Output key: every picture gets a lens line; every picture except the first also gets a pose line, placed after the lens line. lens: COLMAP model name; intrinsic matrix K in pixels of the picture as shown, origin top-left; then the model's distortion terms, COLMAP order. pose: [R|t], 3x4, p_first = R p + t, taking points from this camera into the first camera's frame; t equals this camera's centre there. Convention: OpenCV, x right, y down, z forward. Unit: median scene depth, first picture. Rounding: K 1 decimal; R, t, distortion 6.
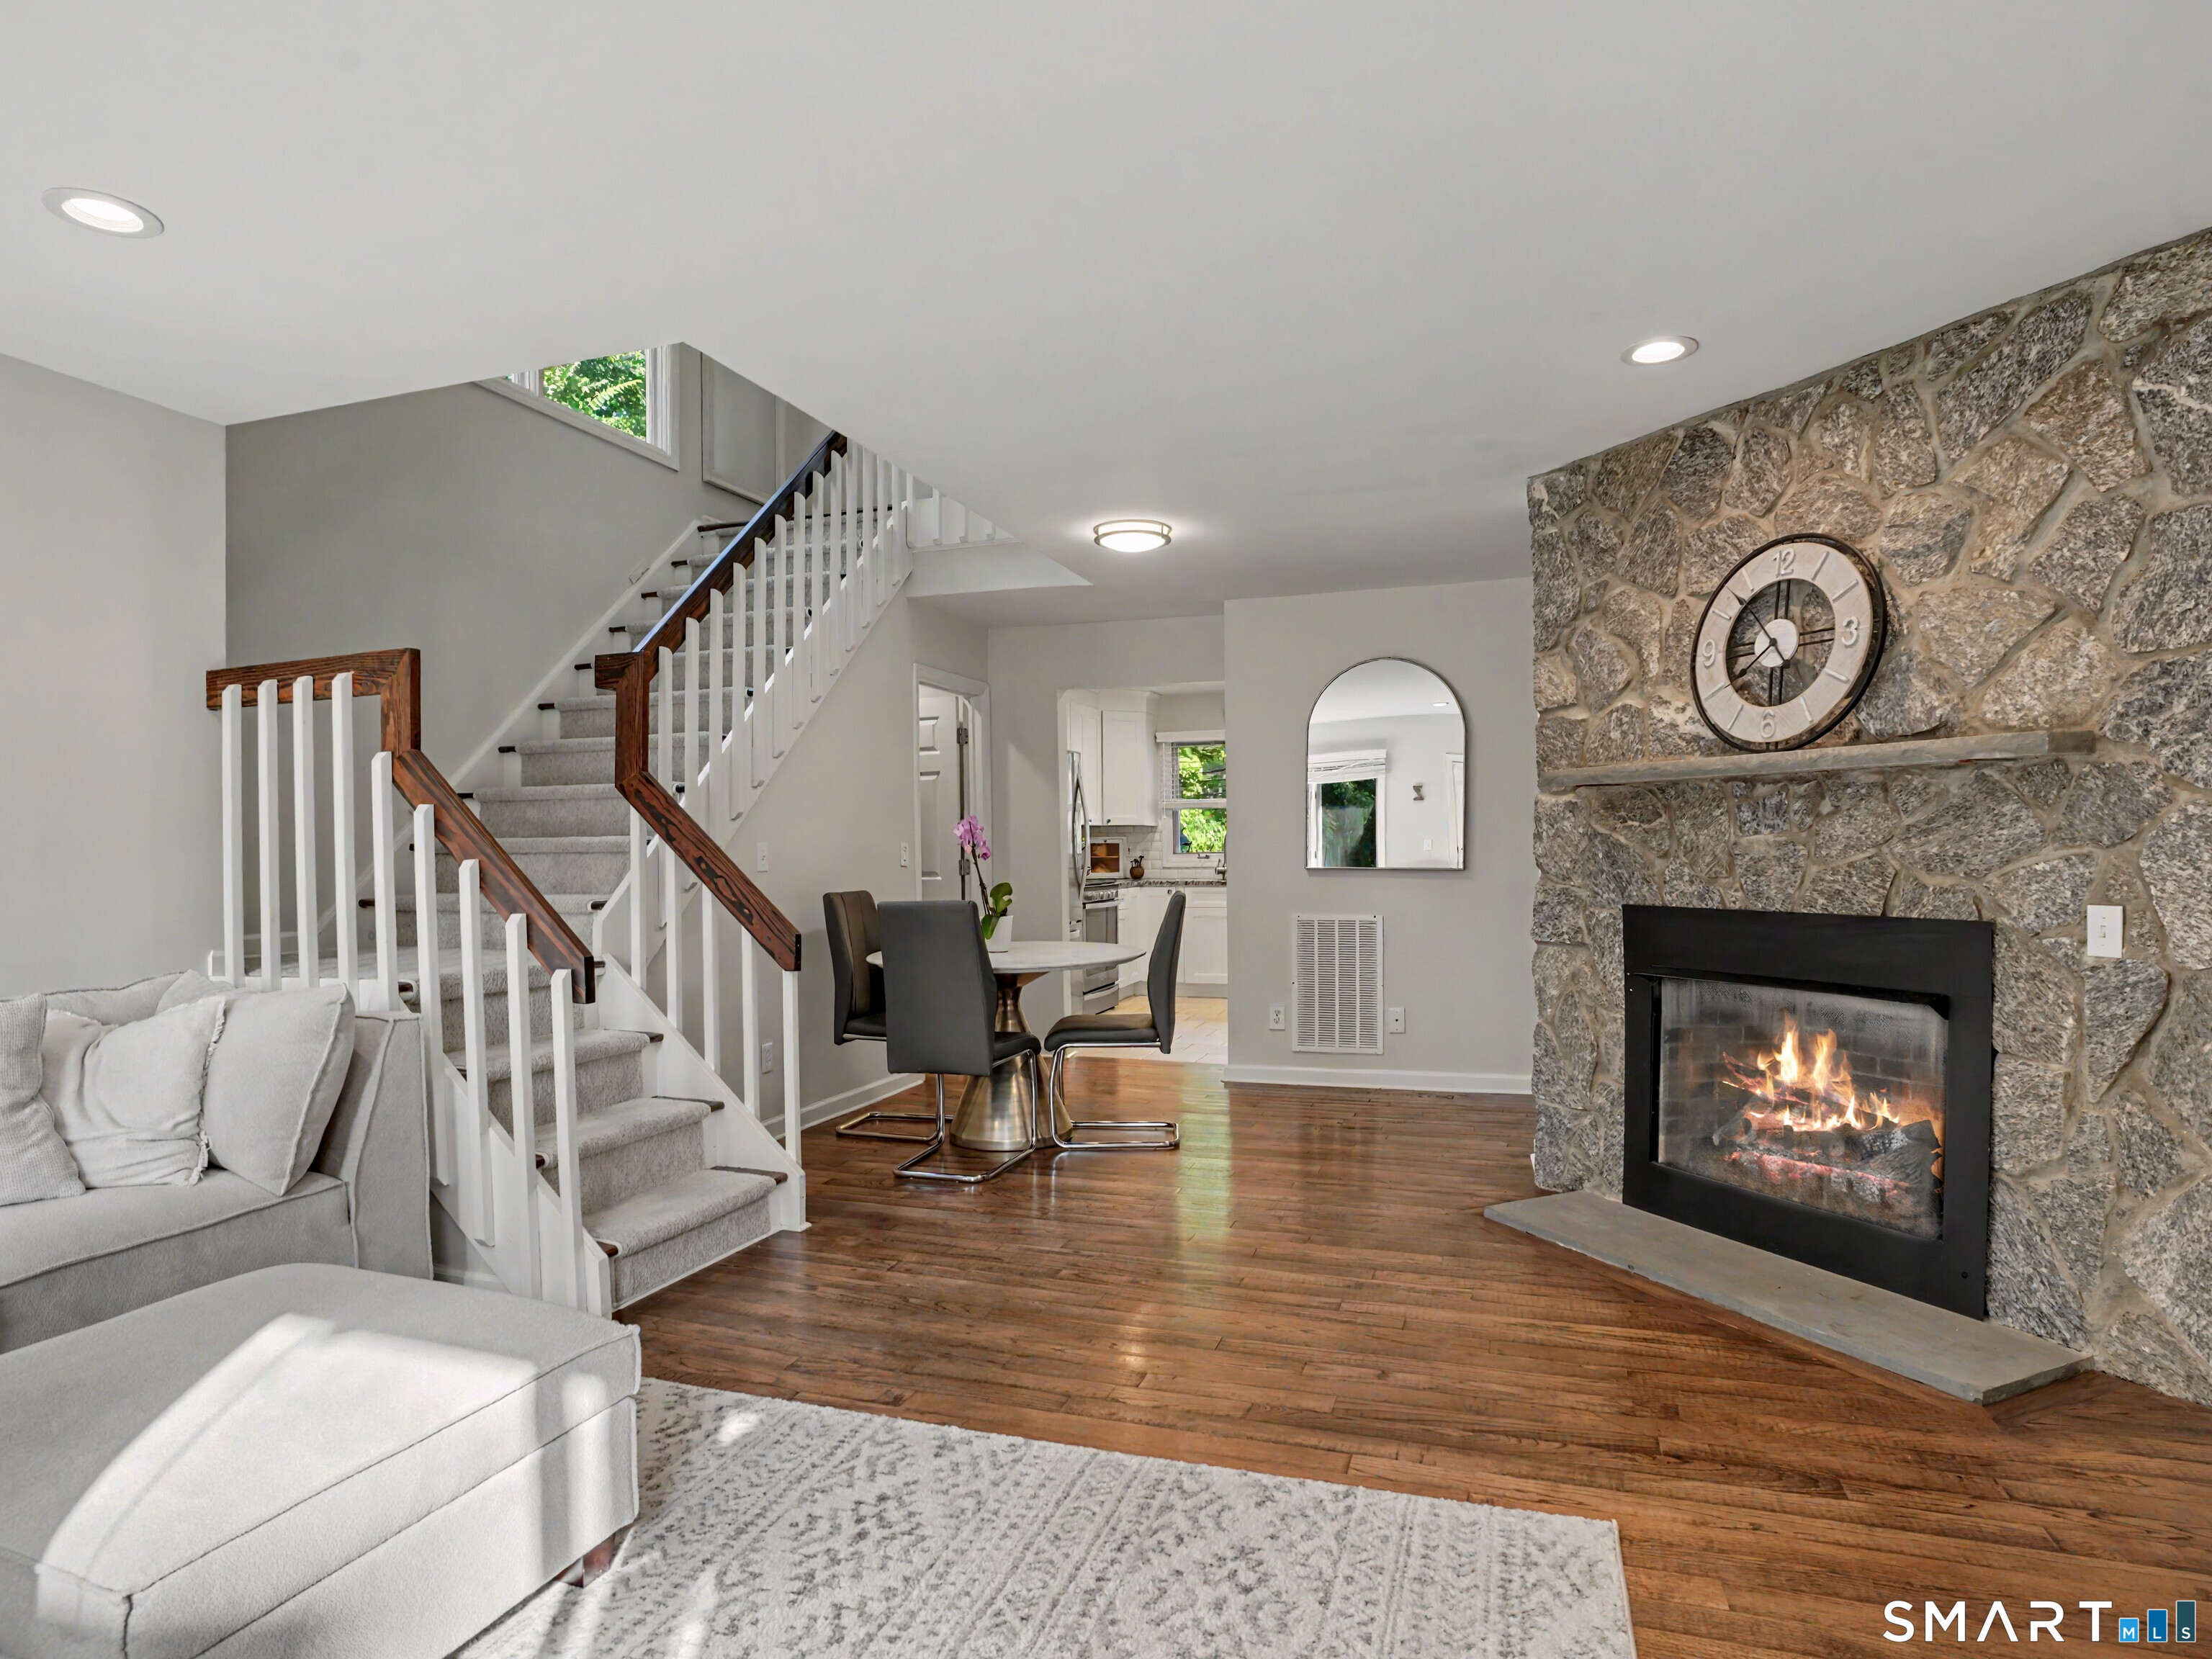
lens RADIAL K [[1259.4, 0, 1104.5], [0, 1259.4, 840.2], [0, 0, 1]] dist [-0.058223, 0.019559]
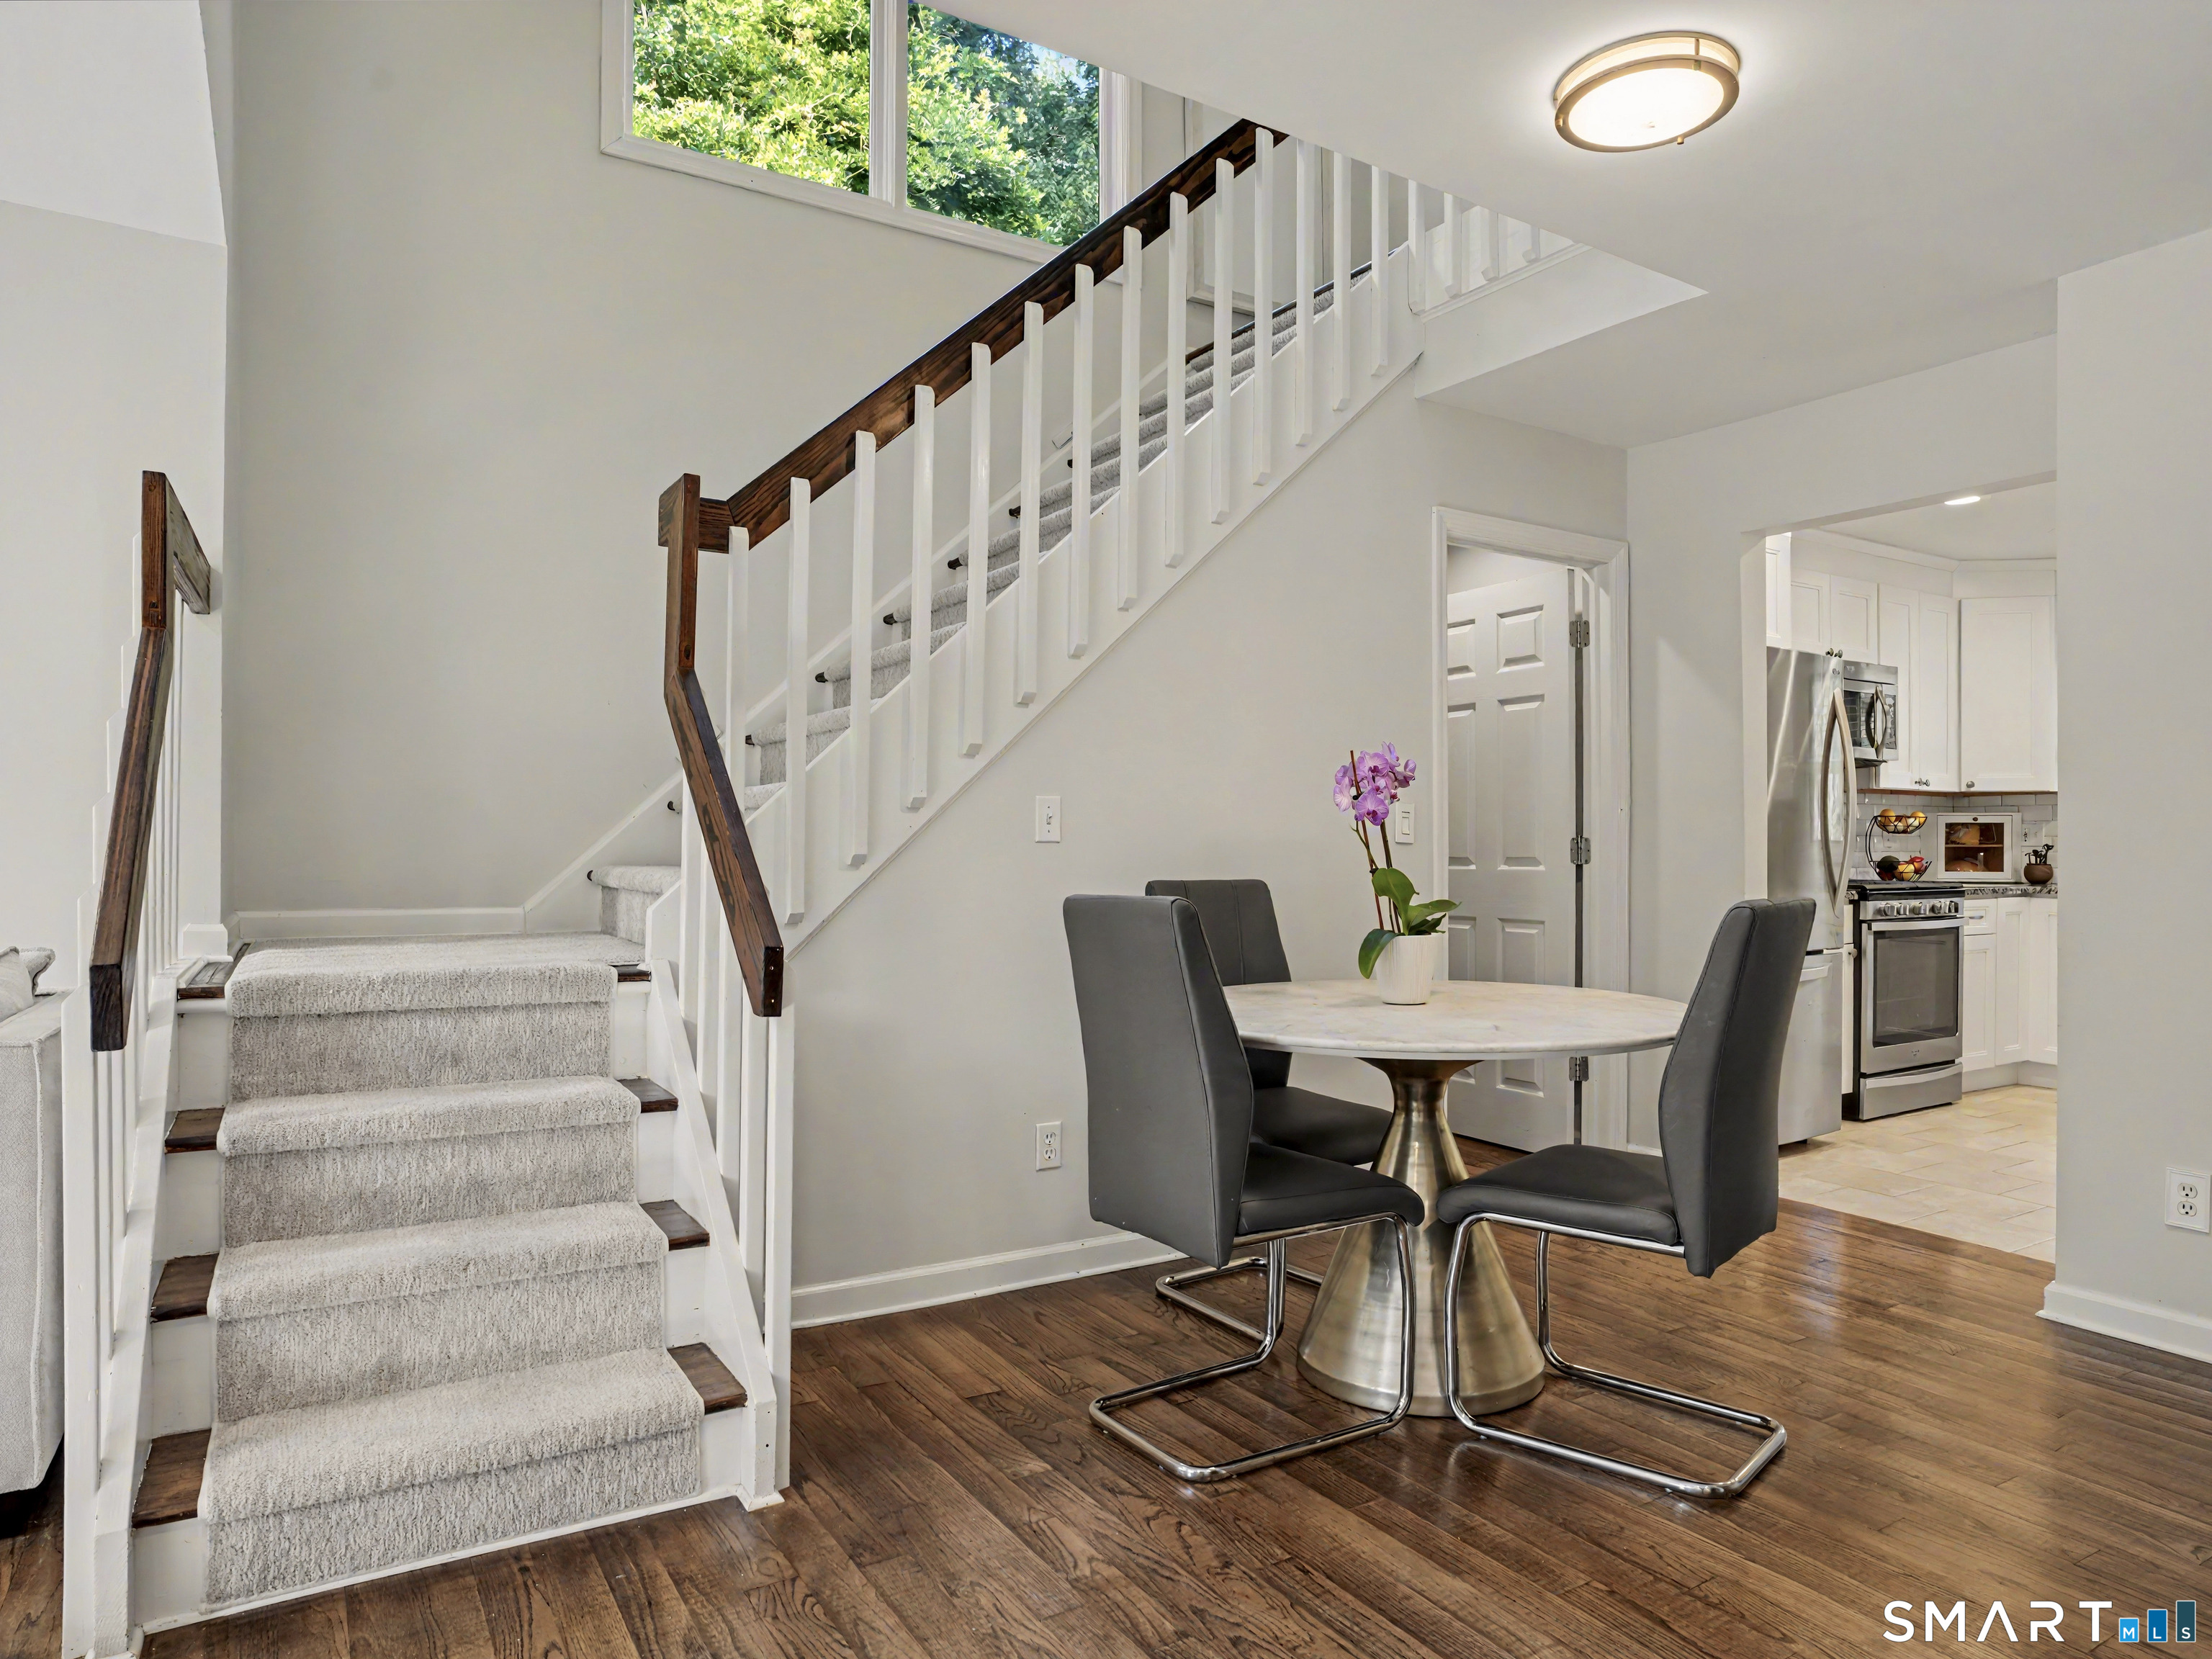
lens RADIAL K [[1361.0, 0, 1102.7], [0, 1361.0, 838.8], [0, 0, 1]] dist [-0.025636, 0.001776]
pose [[0.768187, 0.003362, -0.640217, 0.142192], [-0.003748, 0.999993, 0.000754, 0.017312], [0.640214, 0.001820, 0.768194, 0.400243]]
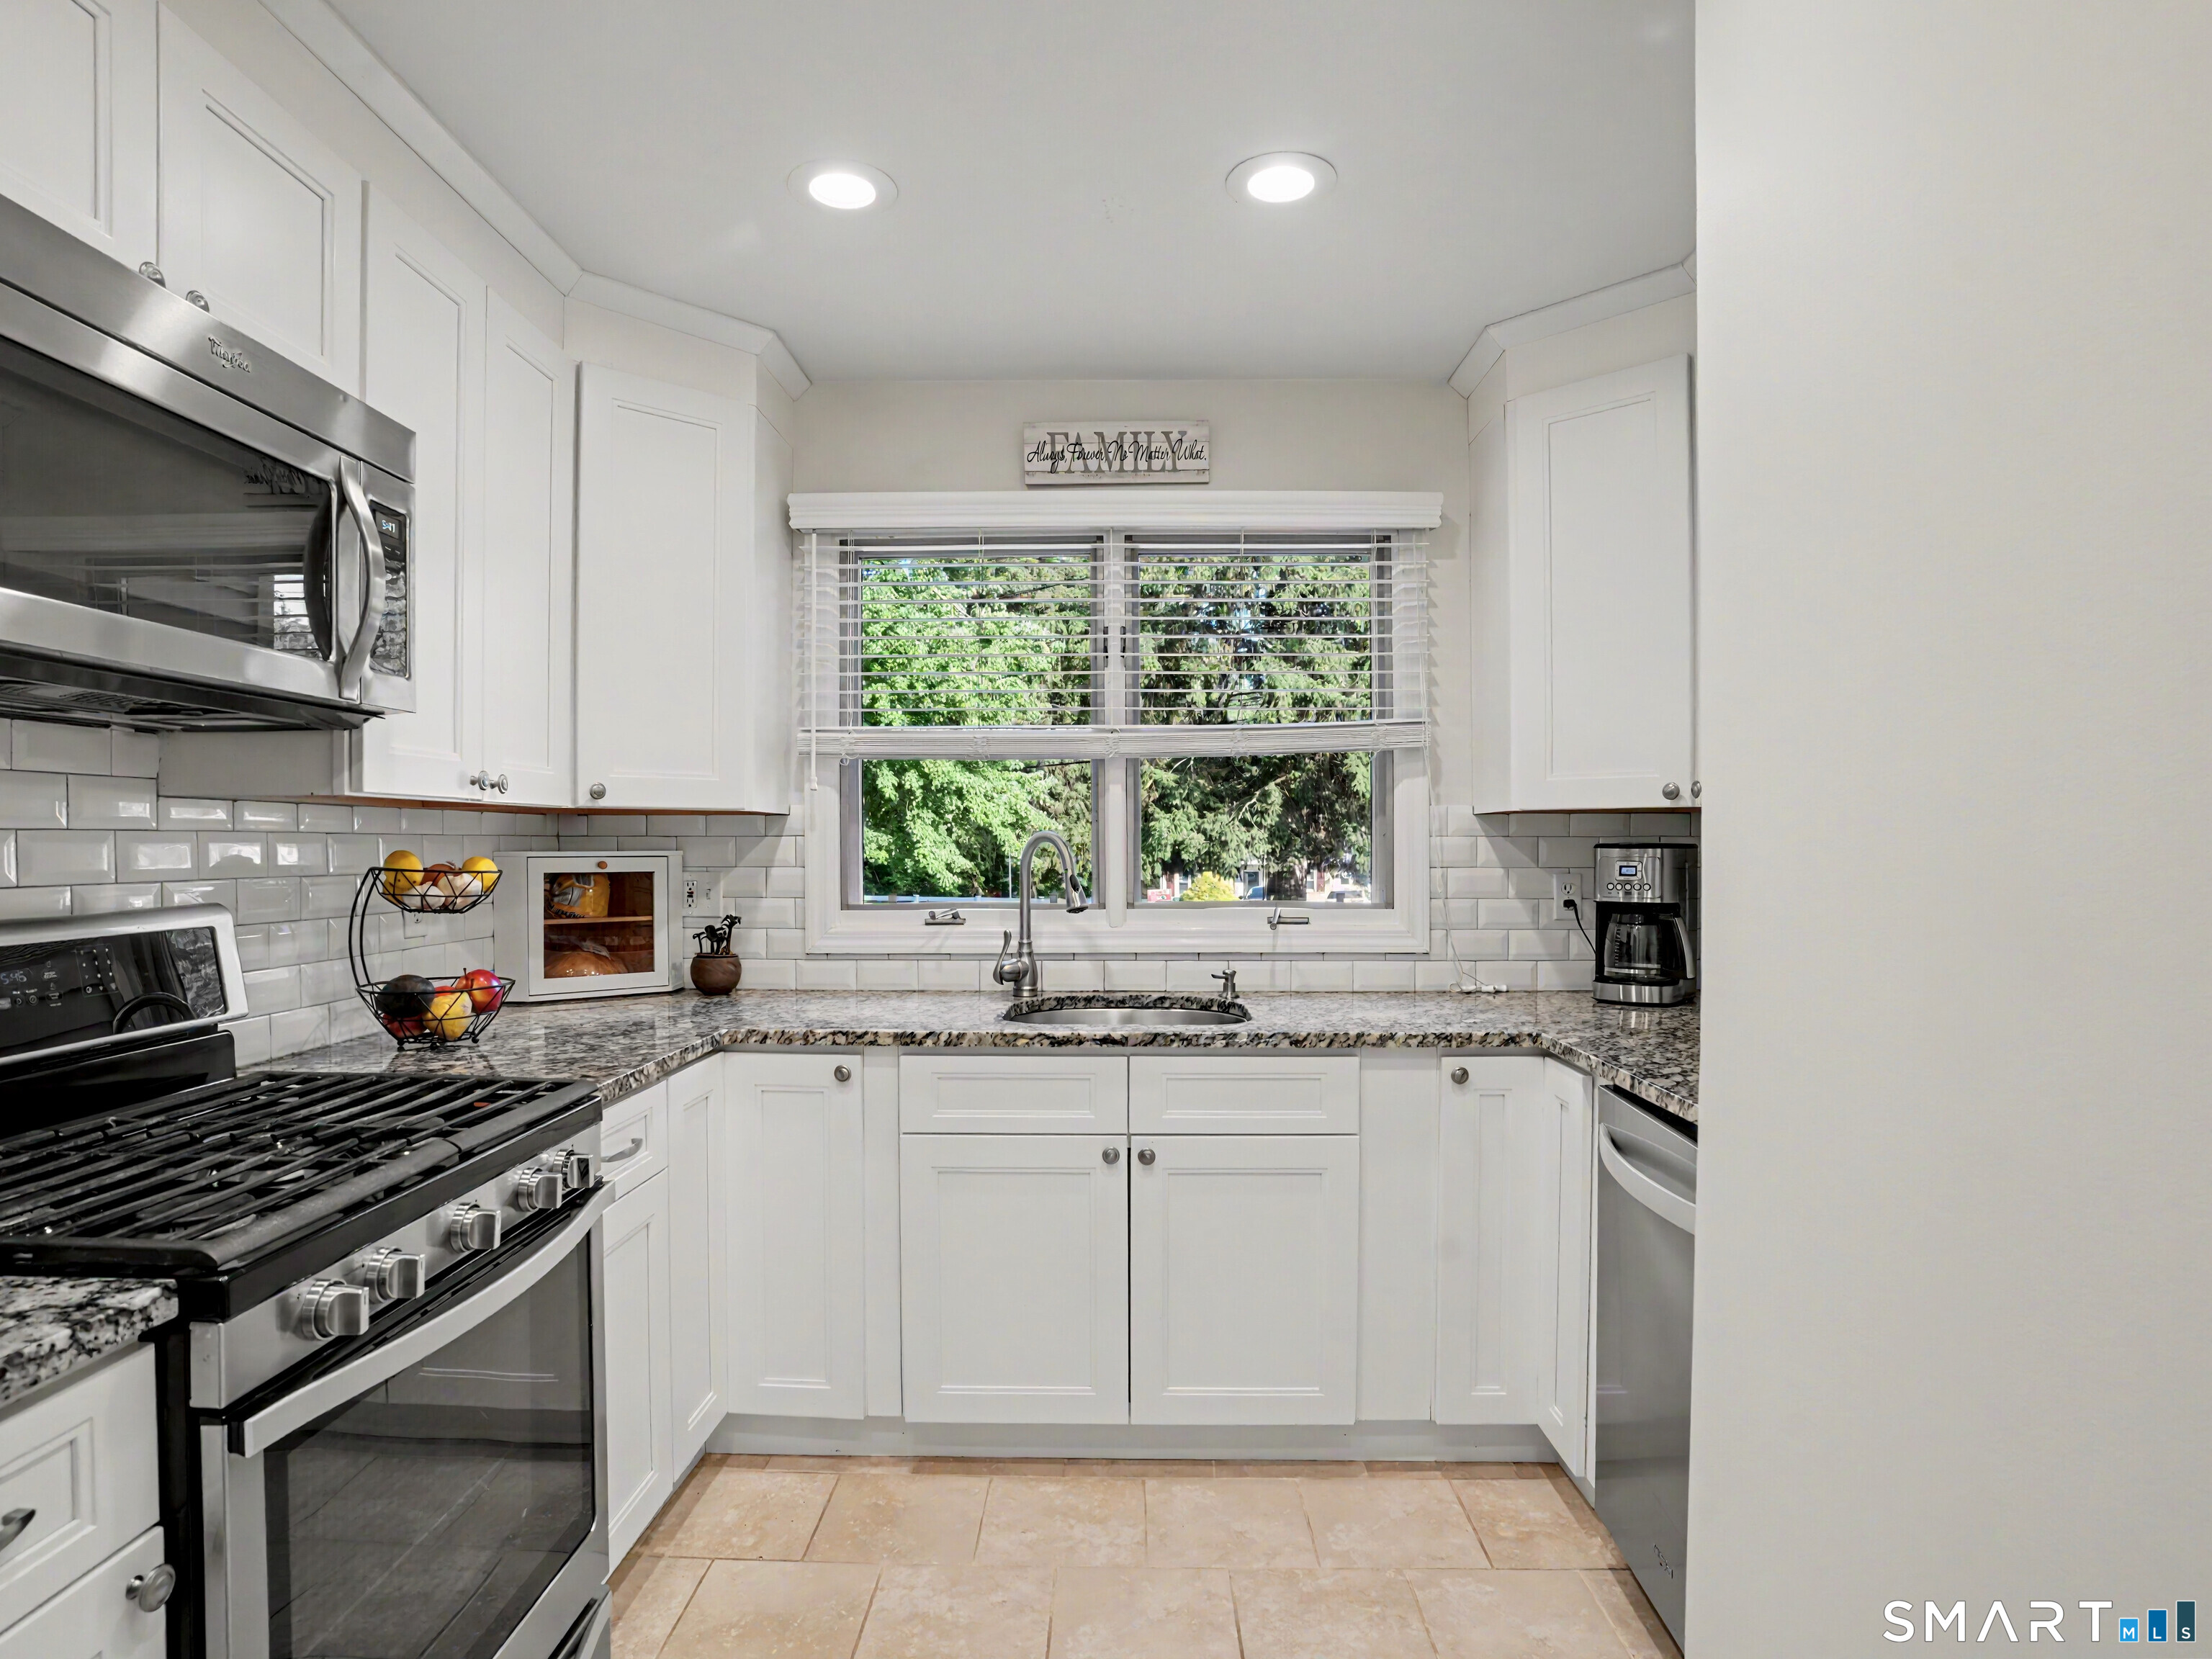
lens RADIAL K [[1259.4, 0, 1102.3], [0, 1259.4, 837.6], [0, 0, 1]] dist [-0.058223, 0.019559]
pose [[0.957406, 0.004033, 0.288719, 0.043118], [-0.002915, 0.999987, -0.004301, -0.006832], [-0.288732, 0.003276, 0.957404, 1.100358]]
